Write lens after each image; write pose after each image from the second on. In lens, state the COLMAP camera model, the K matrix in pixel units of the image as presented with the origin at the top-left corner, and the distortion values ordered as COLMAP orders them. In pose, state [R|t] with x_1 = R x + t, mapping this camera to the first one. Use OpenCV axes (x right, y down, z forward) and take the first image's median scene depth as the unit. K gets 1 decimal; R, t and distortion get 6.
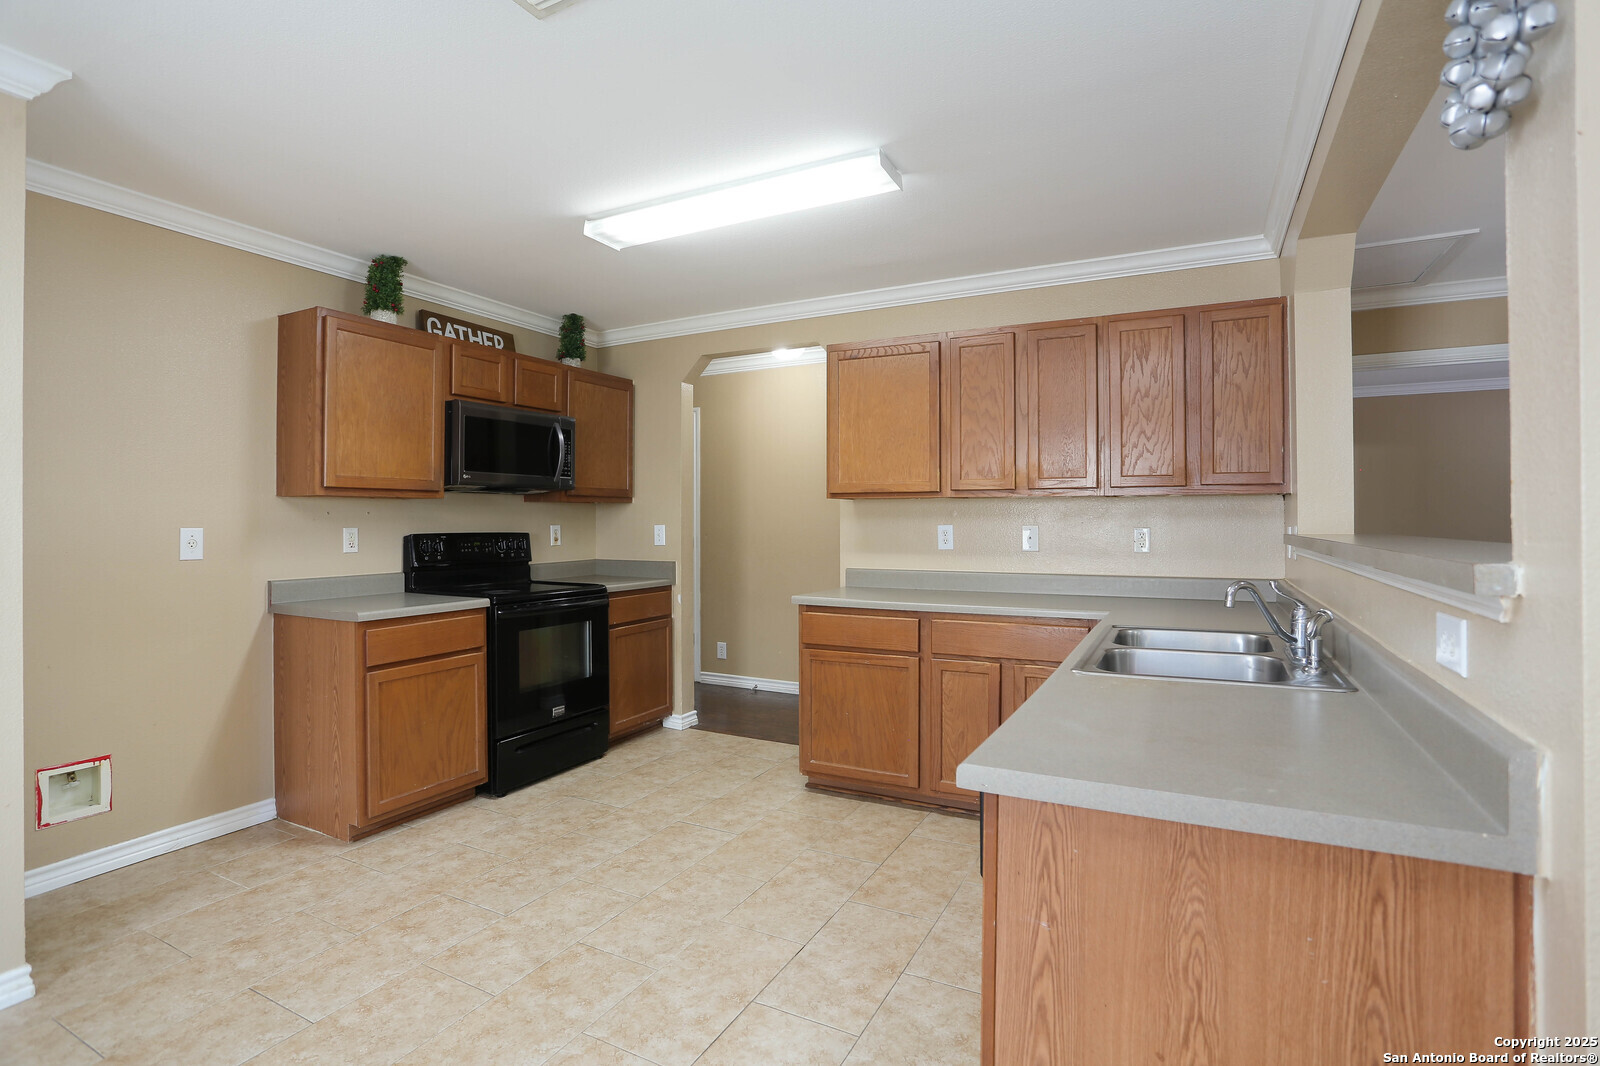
lens RADIAL K [[774.3, 0, 802.2], [0, 774.3, 515.9], [0, 0, 1]] dist [-0.066077, 0.025624]
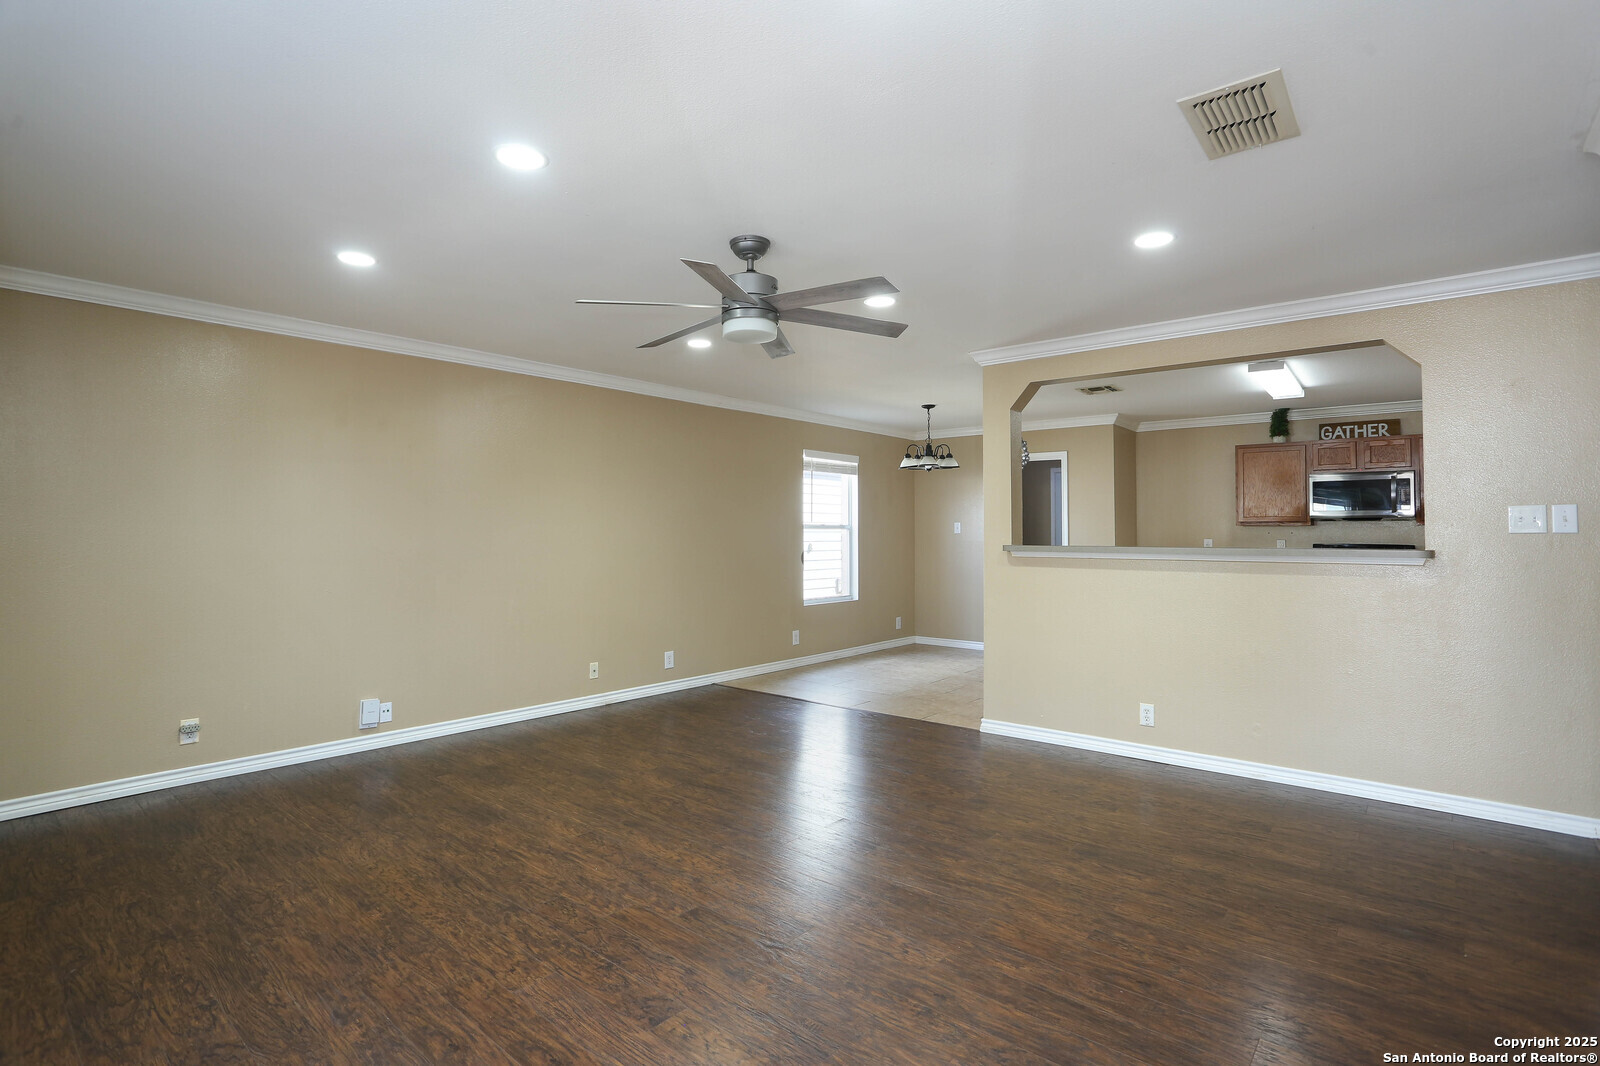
lens RADIAL K [[774.3, 0, 796.8], [0, 774.3, 509.4], [0, 0, 1]] dist [-0.066077, 0.025624]
pose [[-0.225601, -0.032148, -0.973689, 1.862266], [0.001625, 0.999442, -0.033375, 0.000155], [0.974218, -0.009112, -0.225423, 0.180416]]
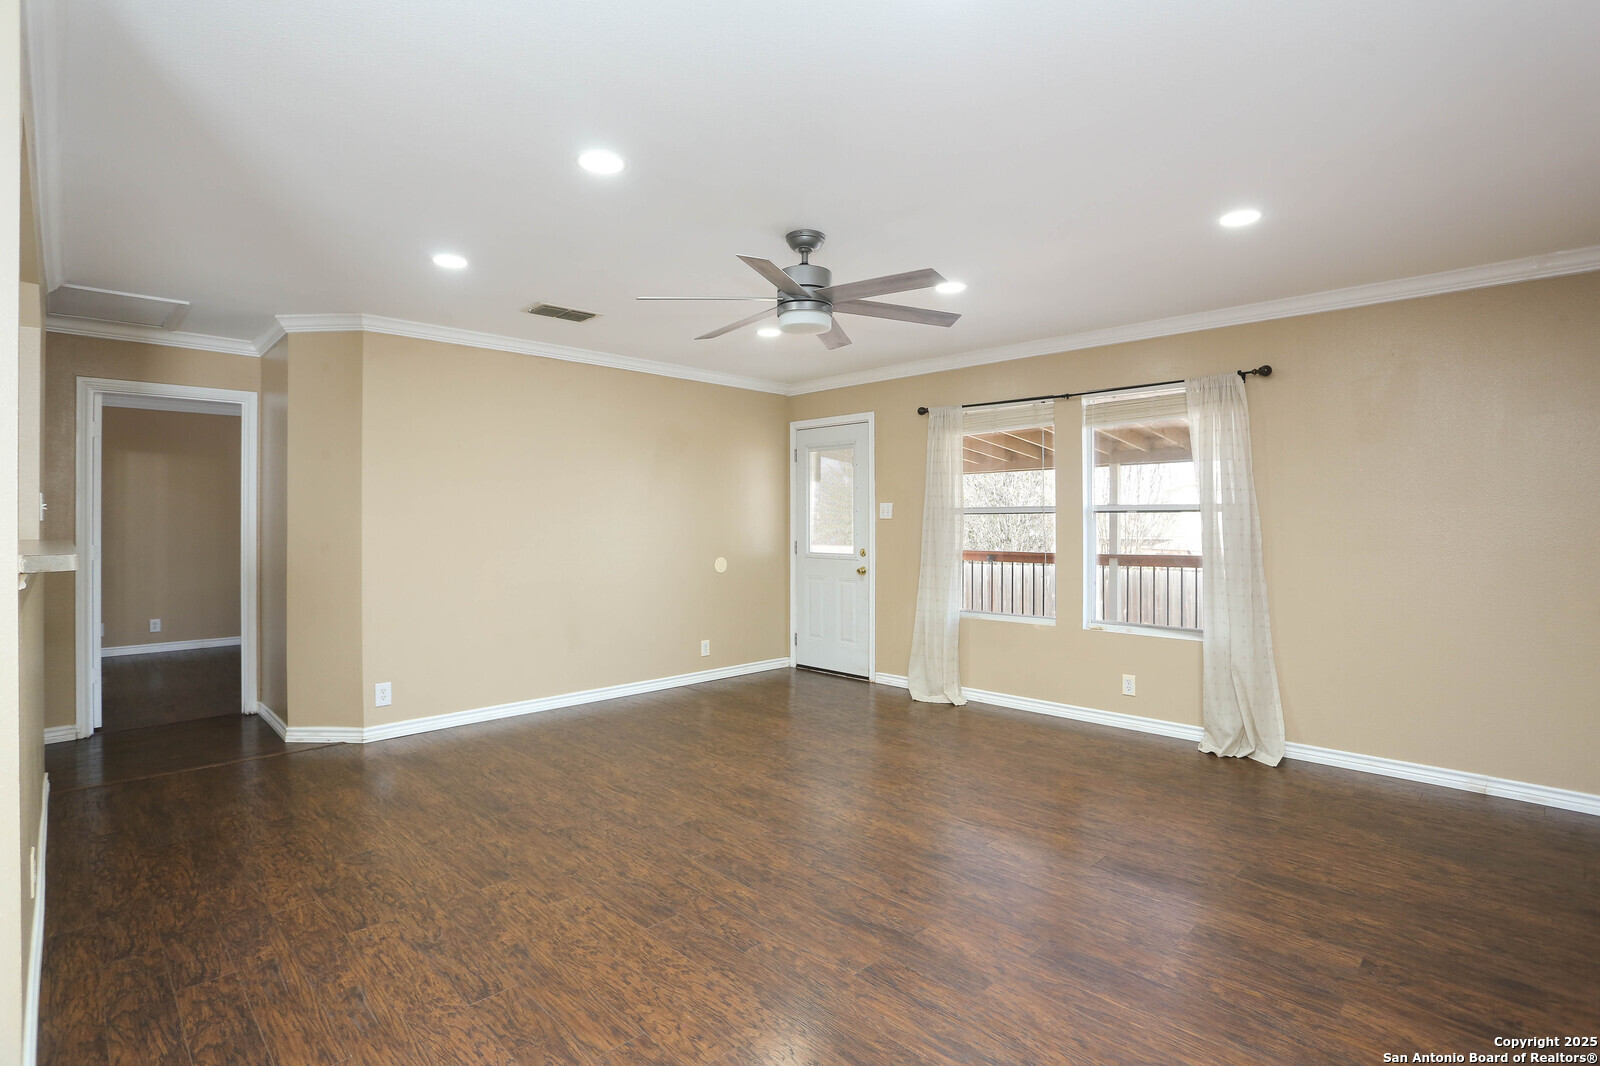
lens RADIAL K [[774.3, 0, 795.5], [0, 774.3, 520.5], [0, 0, 1]] dist [-0.066077, 0.025624]
pose [[0.306620, -0.000695, 0.951832, 0.000913], [-0.001879, 0.999997, 0.001335, -0.003763], [-0.951830, -0.002198, 0.306618, -0.383149]]
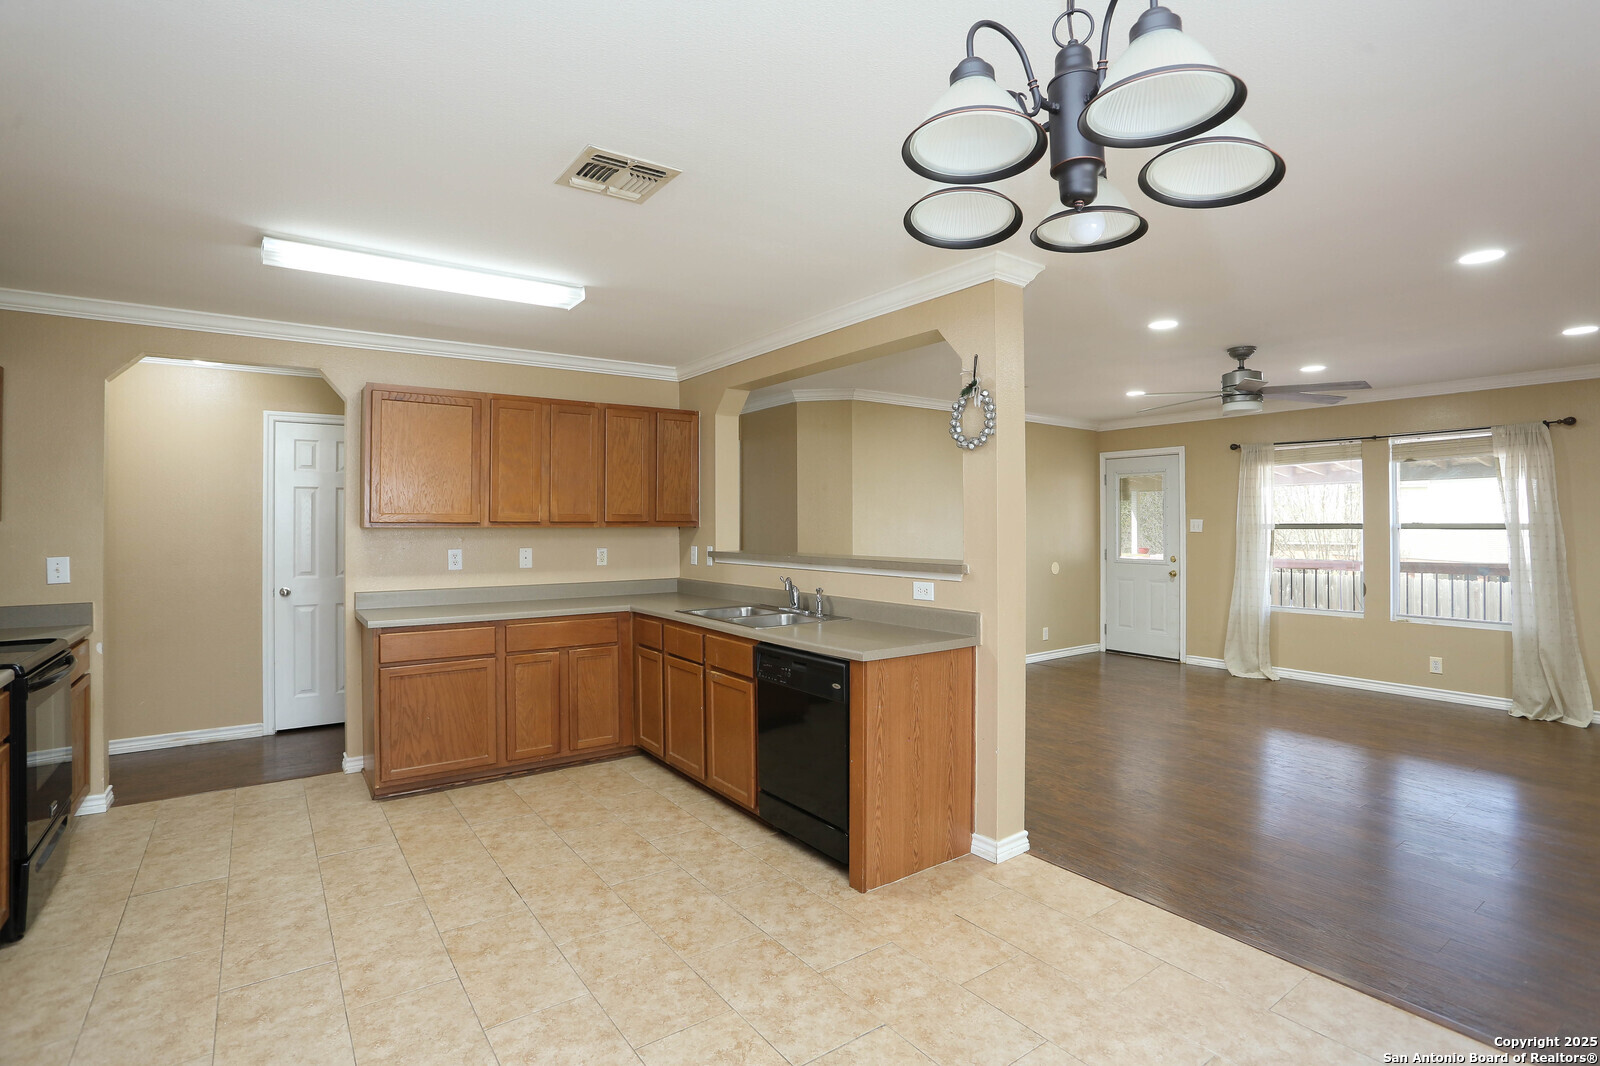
lens RADIAL K [[774.3, 0, 786.9], [0, 774.3, 517.3], [0, 0, 1]] dist [-0.066077, 0.025624]
pose [[0.461712, 0.004525, 0.887018, -0.743013], [-0.000499, 0.999988, -0.004842, -0.037810], [-0.887030, 0.001793, 0.461709, 0.012275]]
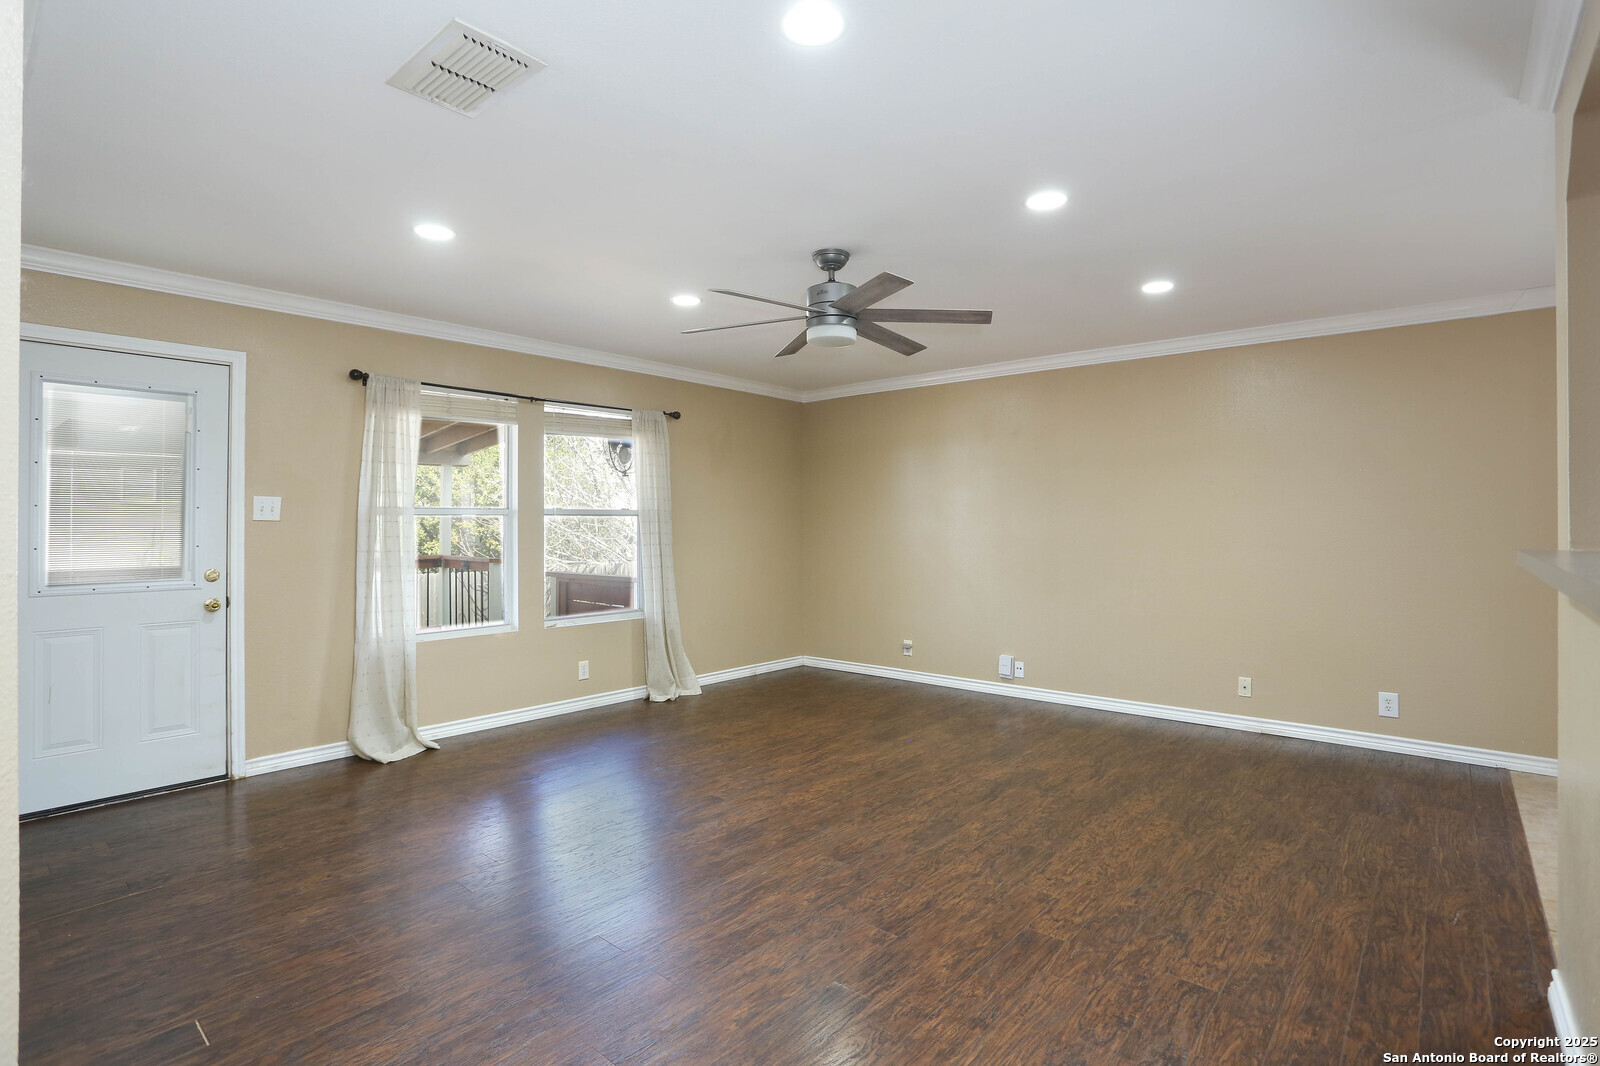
lens RADIAL K [[774.3, 0, 795.8], [0, 774.3, 525.7], [0, 0, 1]] dist [-0.066077, 0.025624]
pose [[-0.971709, -0.000007, 0.236179, 0.741605], [-0.000294, 0.999999, -0.001179, 0.003661], [-0.236179, -0.001215, -0.971709, 0.927802]]
